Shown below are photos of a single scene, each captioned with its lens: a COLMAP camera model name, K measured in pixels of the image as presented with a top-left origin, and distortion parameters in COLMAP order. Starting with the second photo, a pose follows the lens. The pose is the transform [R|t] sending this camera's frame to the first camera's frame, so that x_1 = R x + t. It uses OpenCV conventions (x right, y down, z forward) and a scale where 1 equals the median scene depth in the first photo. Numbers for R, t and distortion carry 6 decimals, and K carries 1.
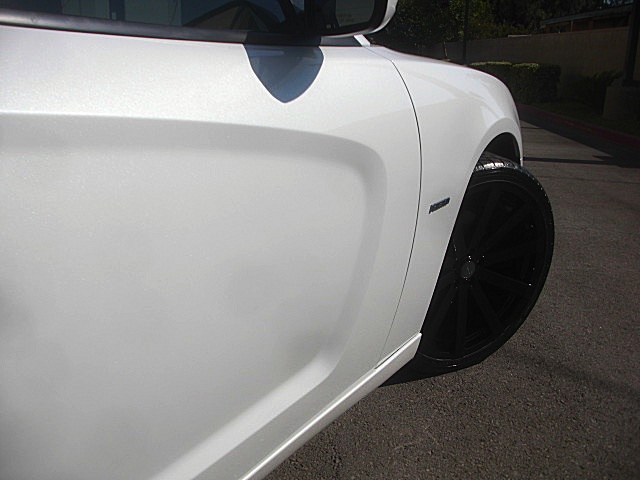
lens RADIAL K [[590.4, 0, 317.8], [0, 590.4, 241.3], [0, 0, 1]] dist [-0.113995, 0.000000]
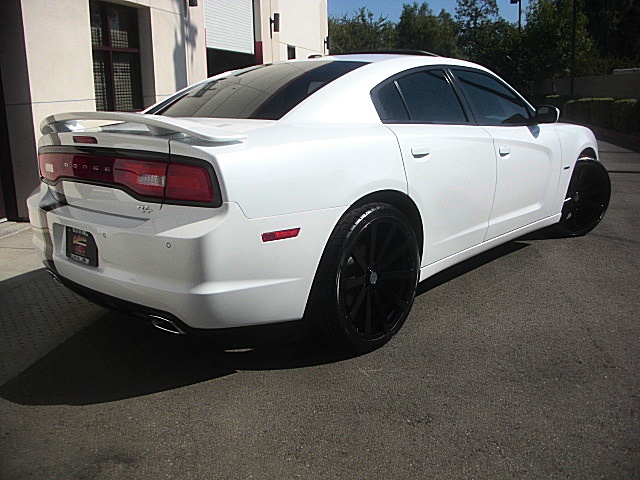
lens RADIAL K [[590.4, 0, 316.7], [0, 590.4, 240.7], [0, 0, 1]] dist [-0.113995, 0.000000]
pose [[0.984232, -0.008522, -0.176676, -0.059201], [-0.002597, 0.998035, -0.062609, 0.054013], [0.176863, 0.062081, 0.982276, -0.234441]]
